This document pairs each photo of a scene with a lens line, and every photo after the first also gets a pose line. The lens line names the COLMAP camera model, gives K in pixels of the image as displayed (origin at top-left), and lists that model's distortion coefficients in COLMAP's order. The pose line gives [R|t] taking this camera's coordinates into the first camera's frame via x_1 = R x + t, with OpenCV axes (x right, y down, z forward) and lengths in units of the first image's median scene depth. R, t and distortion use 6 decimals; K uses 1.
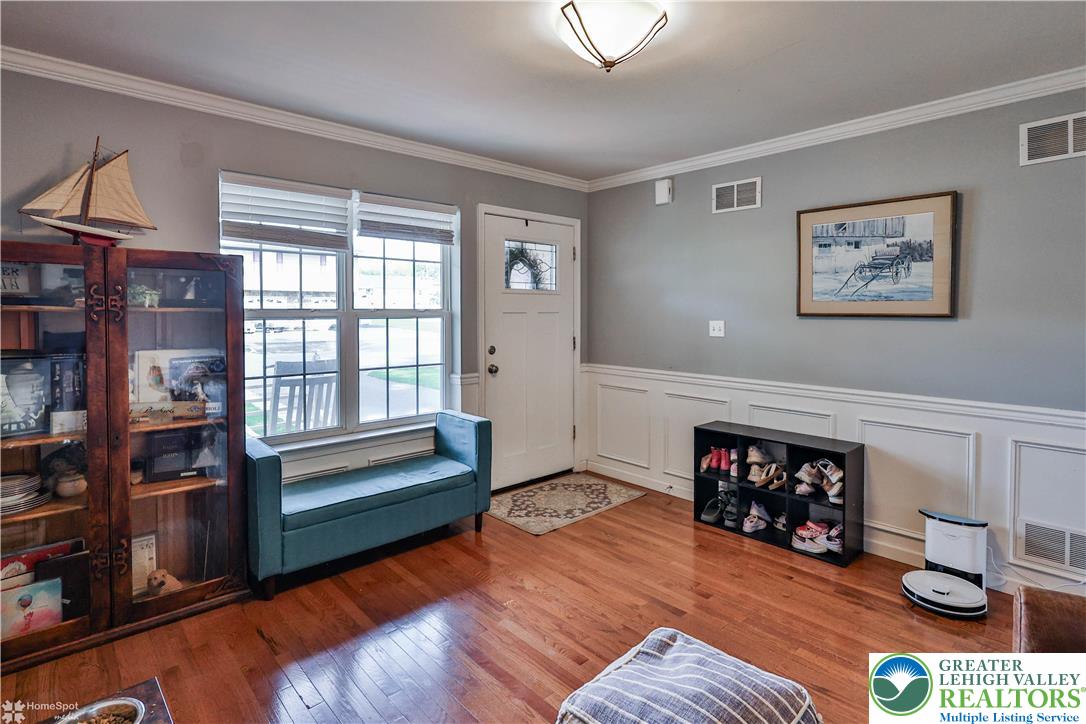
lens RADIAL K [[554.3, 0, 552.4], [0, 554.3, 316.3], [0, 0, 1]] dist [-0.000802, 0.001050]
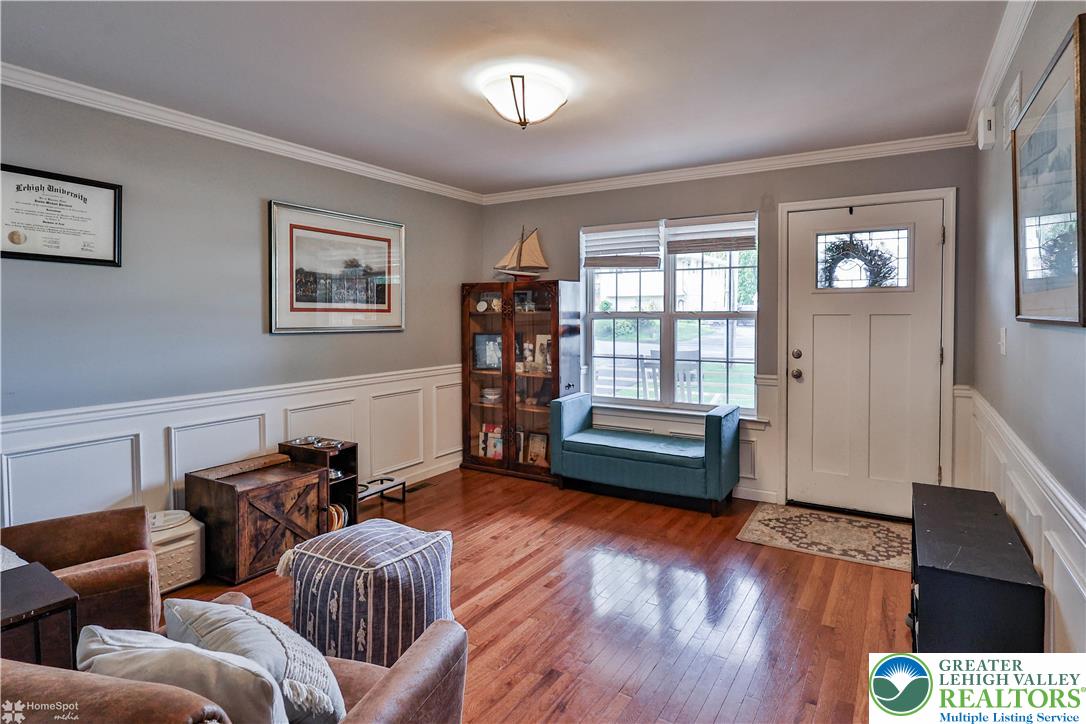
lens RADIAL K [[554.3, 0, 588.1], [0, 554.3, 327.8], [0, 0, 1]] dist [-0.000802, 0.001050]
pose [[0.313111, 0.025208, -0.949382, 0.730746], [-0.007263, 0.999682, 0.024148, -0.005067], [0.949689, -0.000665, 0.313194, 0.387110]]
